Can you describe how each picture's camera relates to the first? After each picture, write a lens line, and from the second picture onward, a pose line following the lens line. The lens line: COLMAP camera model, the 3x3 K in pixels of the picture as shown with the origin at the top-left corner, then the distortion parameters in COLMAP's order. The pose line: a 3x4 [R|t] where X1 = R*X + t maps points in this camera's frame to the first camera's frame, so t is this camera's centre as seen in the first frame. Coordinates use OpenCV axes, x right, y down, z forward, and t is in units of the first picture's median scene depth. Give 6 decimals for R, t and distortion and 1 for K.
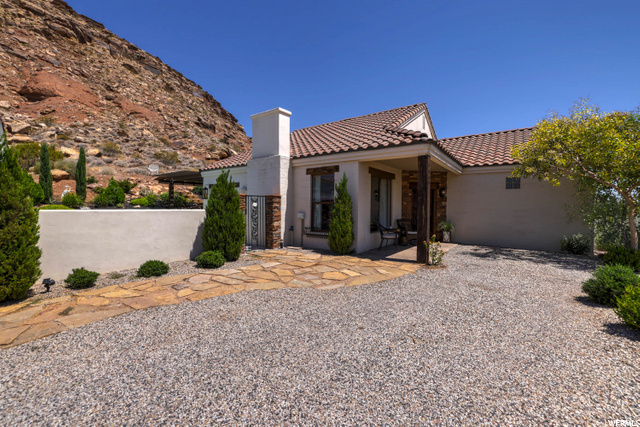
lens RADIAL K [[268.0, 0, 319.3], [0, 268.0, 208.0], [0, 0, 1]] dist [0.001081, 0.000138]
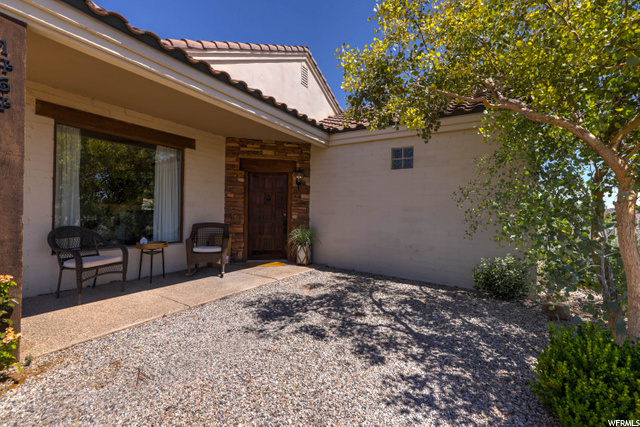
lens RADIAL K [[268.0, 0, 319.3], [0, 268.0, 208.0], [0, 0, 1]] dist [0.001081, 0.000138]
pose [[0.997980, 0.011422, 0.062488, 0.049405], [-0.010332, 0.999789, -0.017743, 0.001804], [-0.062678, 0.017062, 0.997888, 0.044416]]
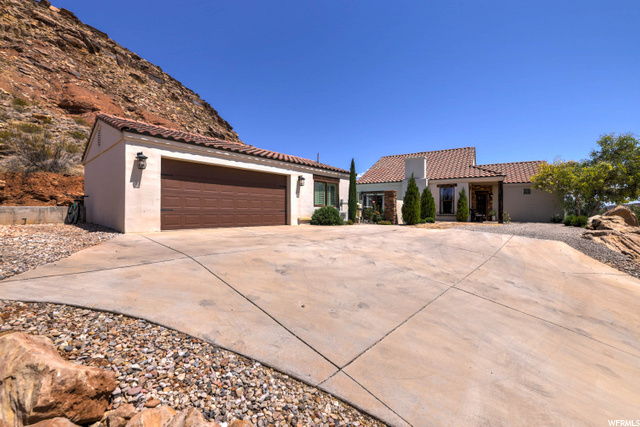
lens RADIAL K [[268.0, 0, 319.3], [0, 268.0, 208.0], [0, 0, 1]] dist [0.001081, 0.000138]
pose [[0.997211, -0.004522, 0.074495, -0.099820], [0.006000, 0.999789, -0.019629, 0.006490], [-0.074391, 0.020022, 0.997028, -0.091585]]
